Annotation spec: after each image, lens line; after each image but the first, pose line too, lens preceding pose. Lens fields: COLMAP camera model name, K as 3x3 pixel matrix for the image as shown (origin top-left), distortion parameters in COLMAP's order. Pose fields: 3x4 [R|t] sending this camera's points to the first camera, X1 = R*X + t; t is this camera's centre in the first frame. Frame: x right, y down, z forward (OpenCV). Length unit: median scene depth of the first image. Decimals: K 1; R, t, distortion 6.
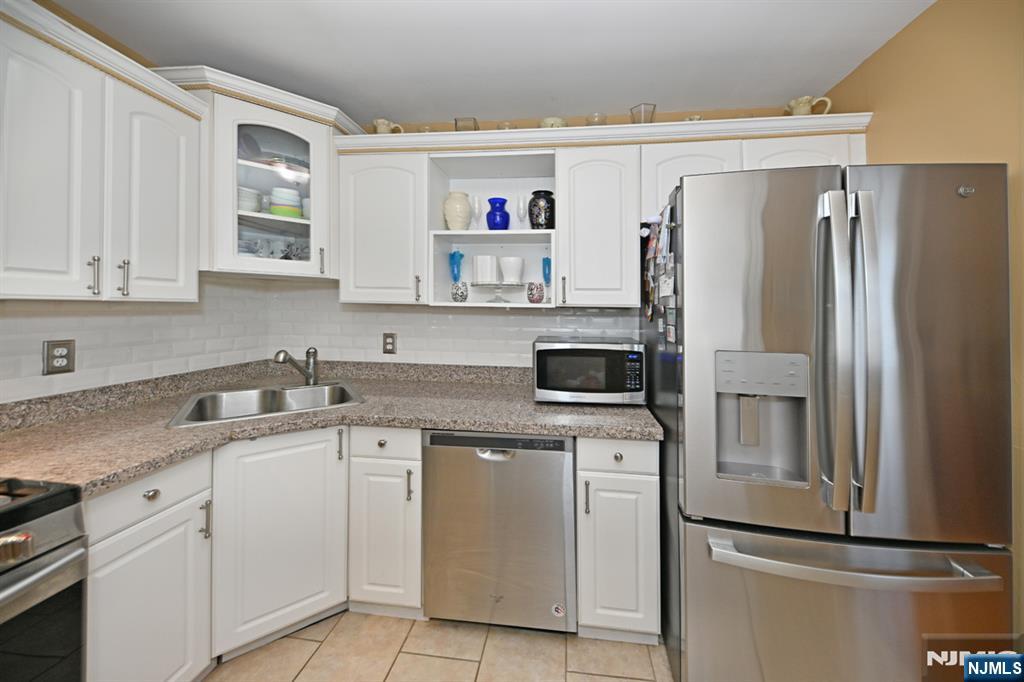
lens RADIAL K [[350.9, 0, 541.7], [0, 350.9, 305.8], [0, 0, 1]] dist [0.004375, -0.000368]
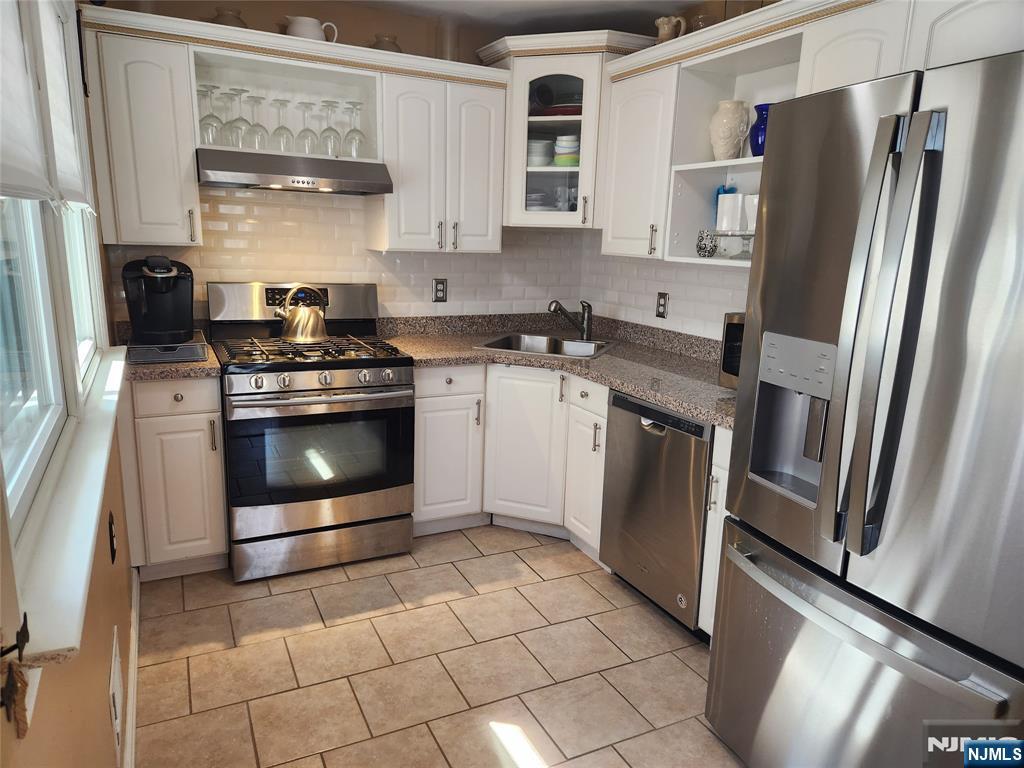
lens RADIAL K [[681.5, 0, 505.4], [0, 681.5, 391.4], [0, 0, 1]] dist [0.050674, -0.038810]
pose [[0.526186, 0.186255, -0.829721, 0.921065], [-0.015365, 0.977642, 0.209716, -0.033180], [0.850230, -0.097601, 0.517283, -0.208488]]
